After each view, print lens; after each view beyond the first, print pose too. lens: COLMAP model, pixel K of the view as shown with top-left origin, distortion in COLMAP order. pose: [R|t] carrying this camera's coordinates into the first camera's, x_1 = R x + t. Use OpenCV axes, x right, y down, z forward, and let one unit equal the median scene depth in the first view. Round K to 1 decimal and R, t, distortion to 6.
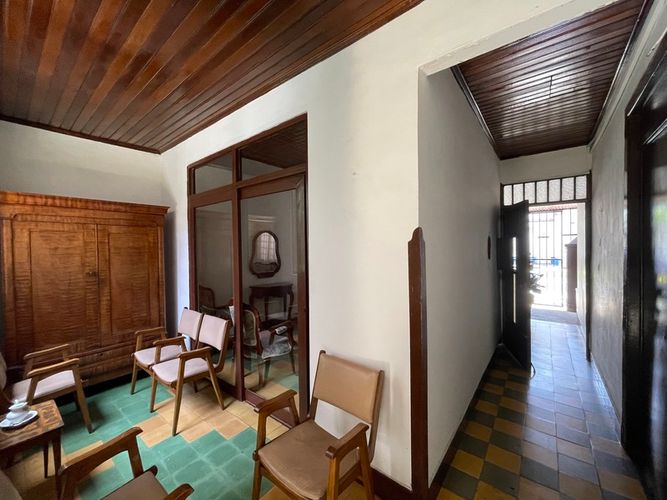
lens RADIAL K [[264.8, 0, 333.9], [0, 264.8, 249.7], [0, 0, 1]] dist [-0.003523, -0.000475]
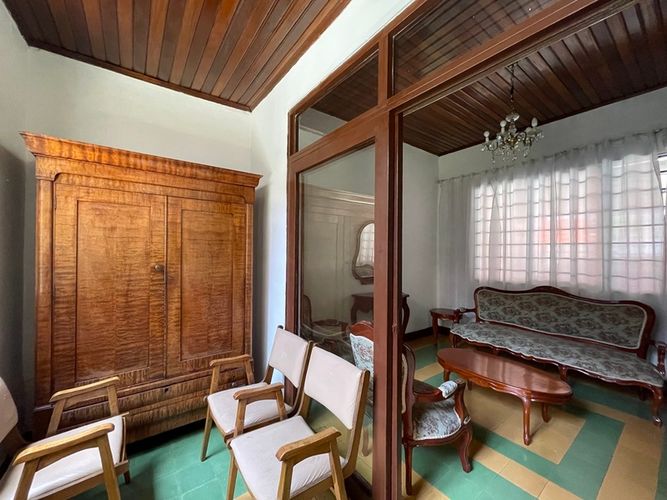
lens RADIAL K [[264.8, 0, 332.6], [0, 264.8, 249.3], [0, 0, 1]] dist [-0.003523, -0.000475]
pose [[0.967124, 0.019399, -0.253562, -0.313416], [-0.024945, 0.999514, -0.018676, 0.043620], [0.253077, 0.024387, 0.967139, 0.455193]]
